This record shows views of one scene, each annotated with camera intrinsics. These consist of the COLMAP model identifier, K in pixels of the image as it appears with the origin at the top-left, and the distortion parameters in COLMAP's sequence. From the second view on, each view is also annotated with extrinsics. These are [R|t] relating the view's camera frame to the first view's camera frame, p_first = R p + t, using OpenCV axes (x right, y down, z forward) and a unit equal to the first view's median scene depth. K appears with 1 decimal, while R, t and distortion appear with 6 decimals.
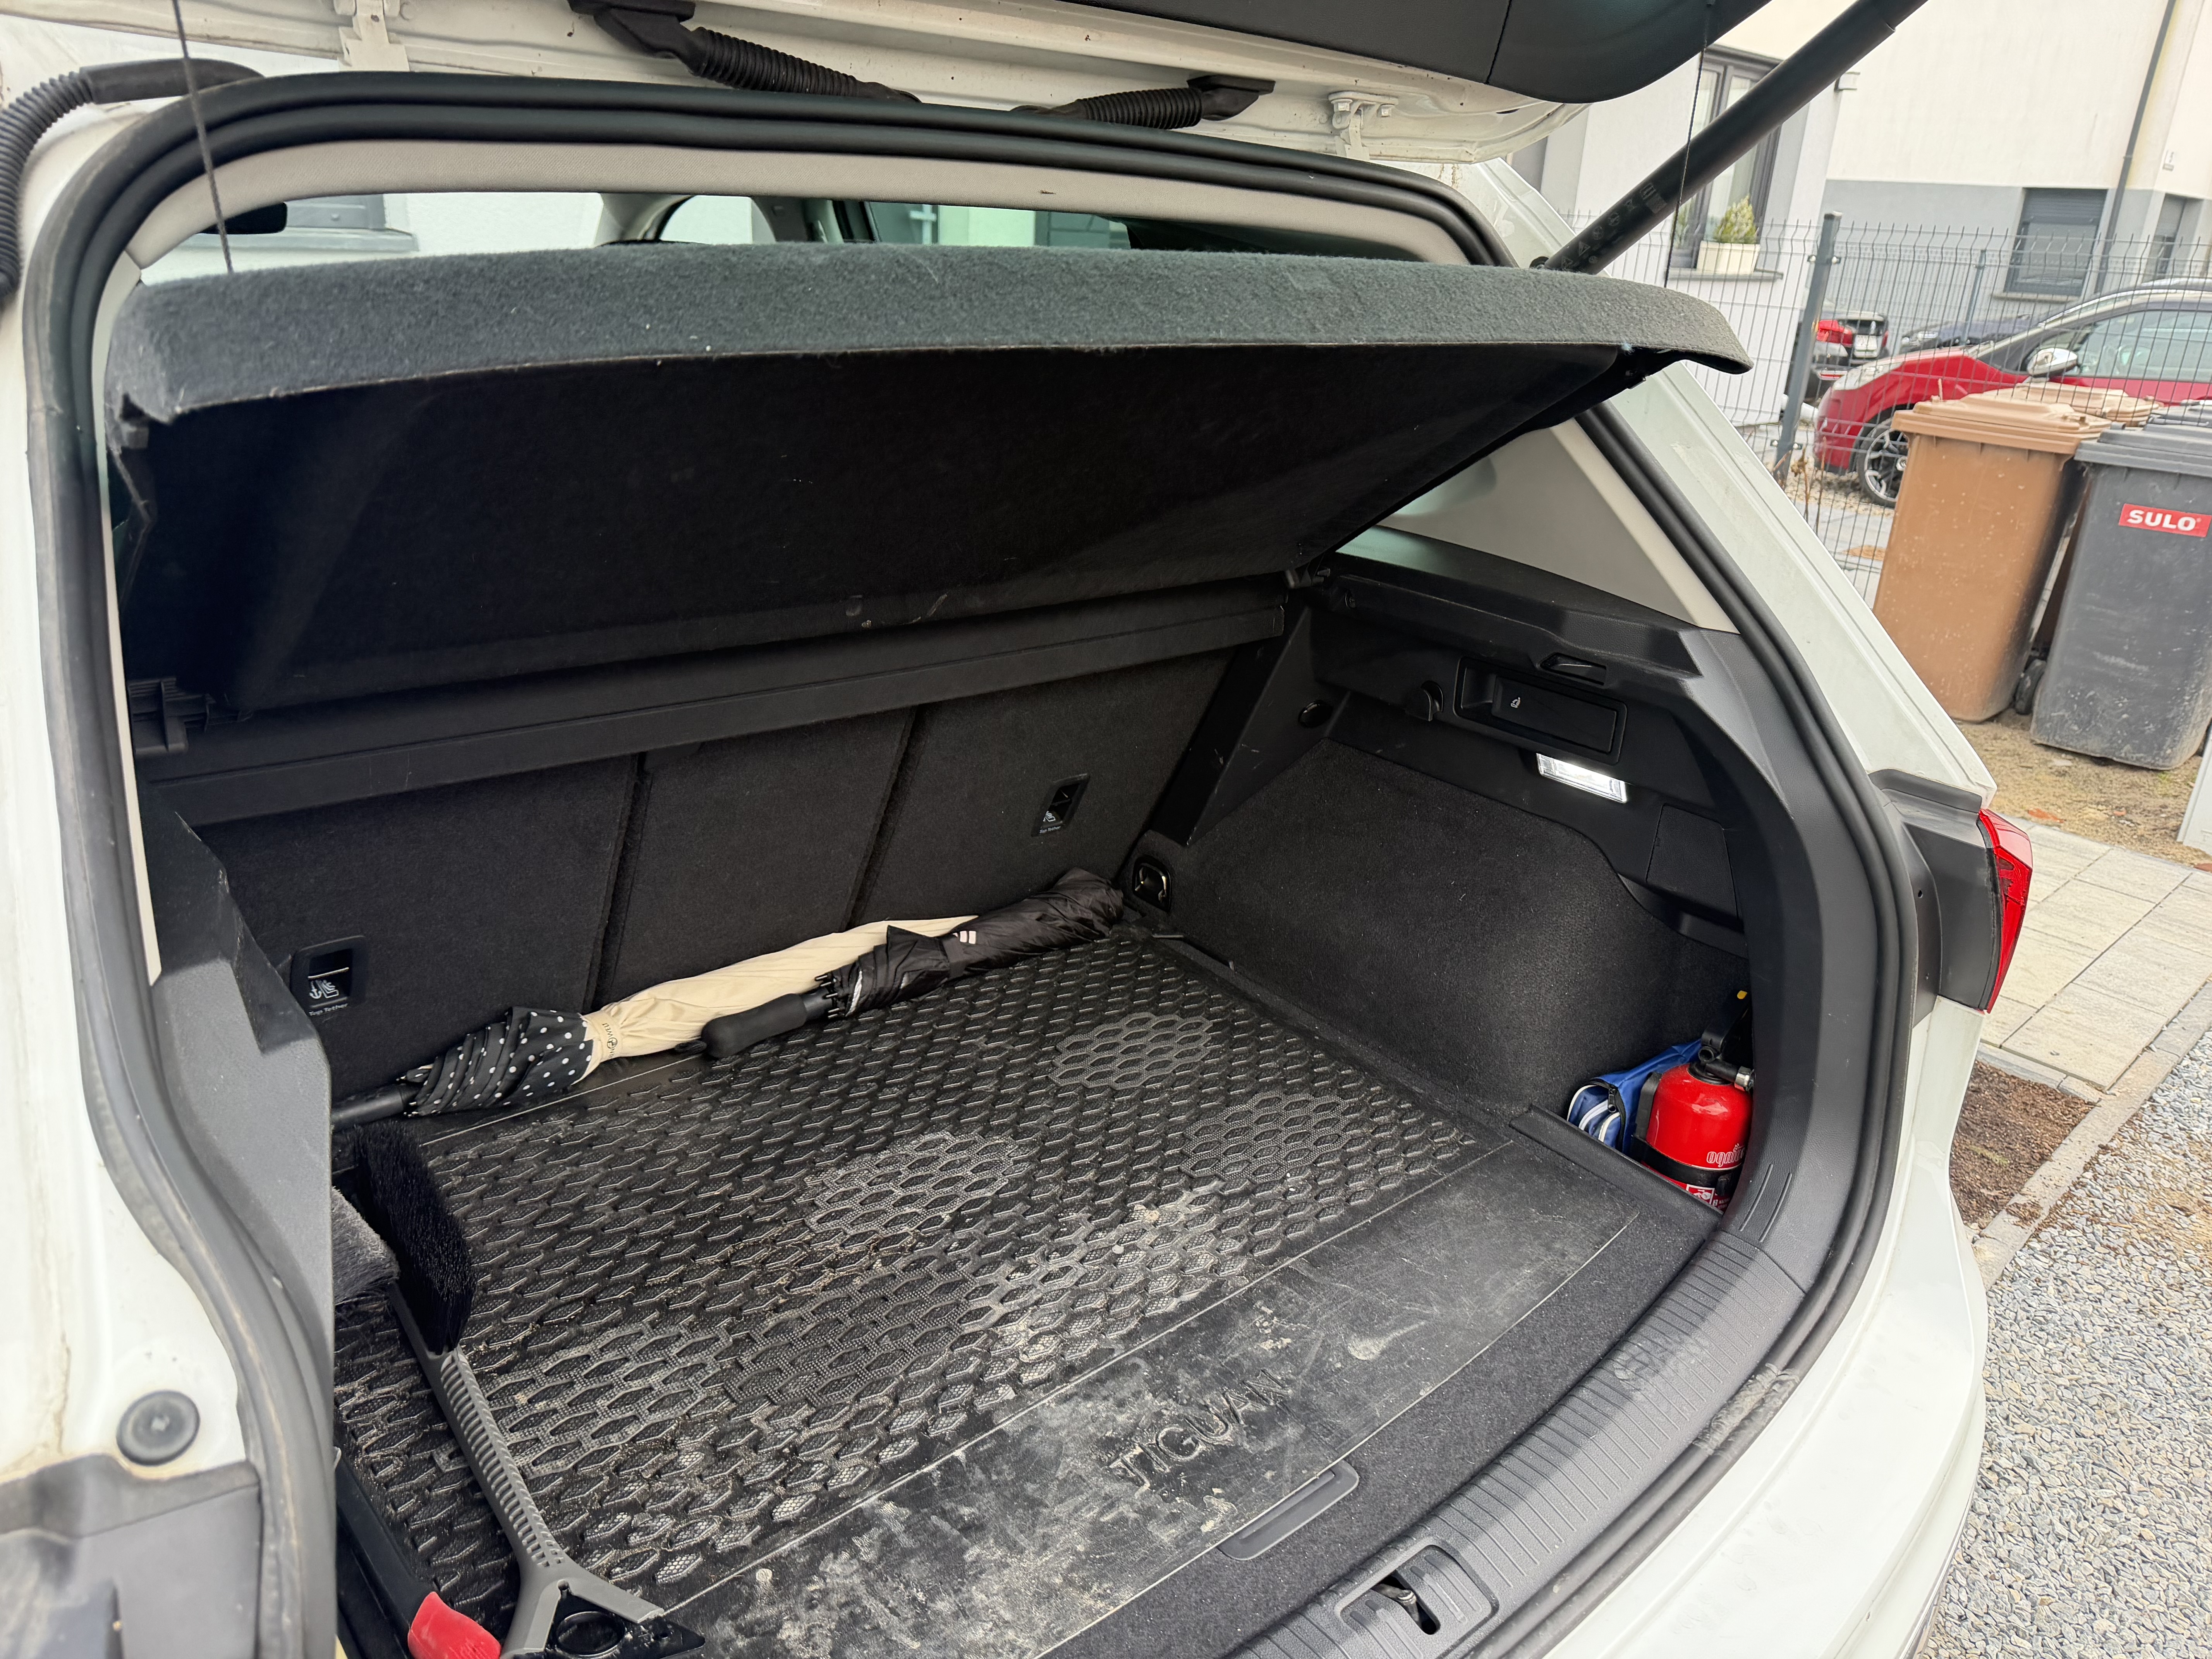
lens RADIAL K [[1516.1, 0, 1106.0], [0, 1516.1, 829.5], [0, 0, 1]] dist [-0.027245, 0.000697]
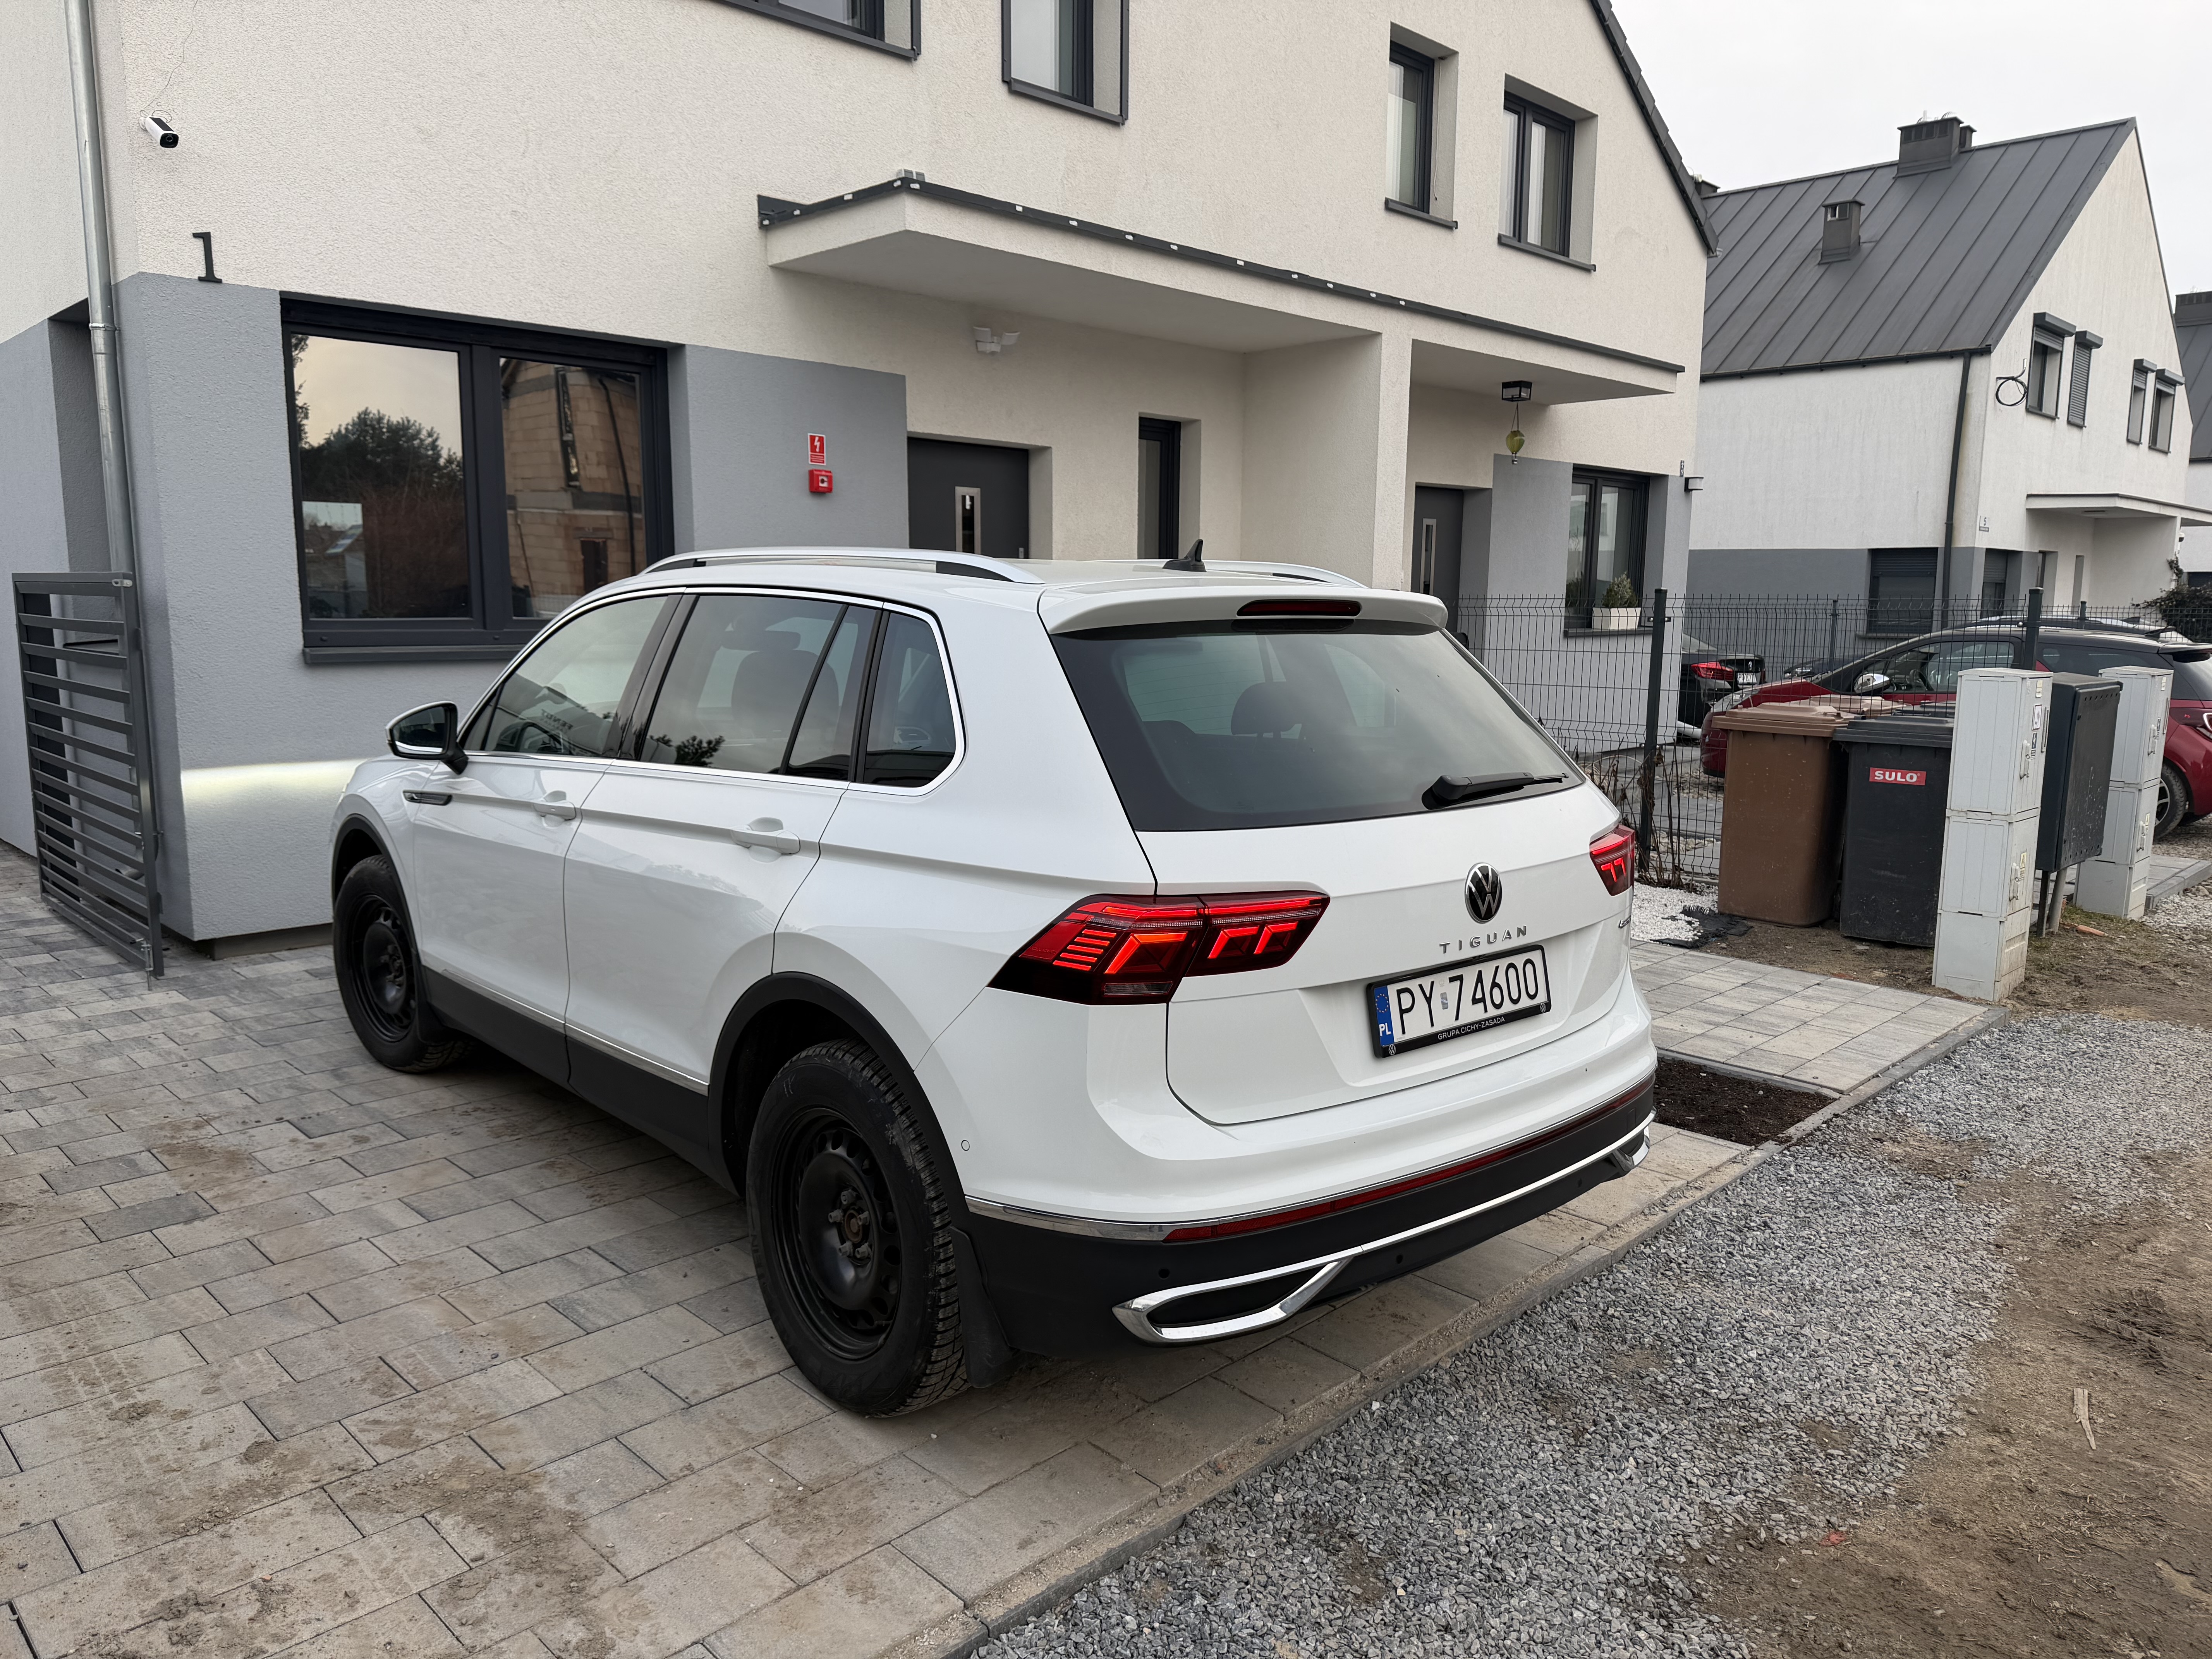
lens RADIAL K [[1553.5, 0, 1106.0], [0, 1553.5, 829.5], [0, 0, 1]] dist [-0.000866, -0.000719]
pose [[0.999104, -0.036000, 0.022245, -0.106112], [0.040201, 0.971592, -0.233222, 0.162190], [-0.013217, 0.233908, 0.972169, -0.447968]]
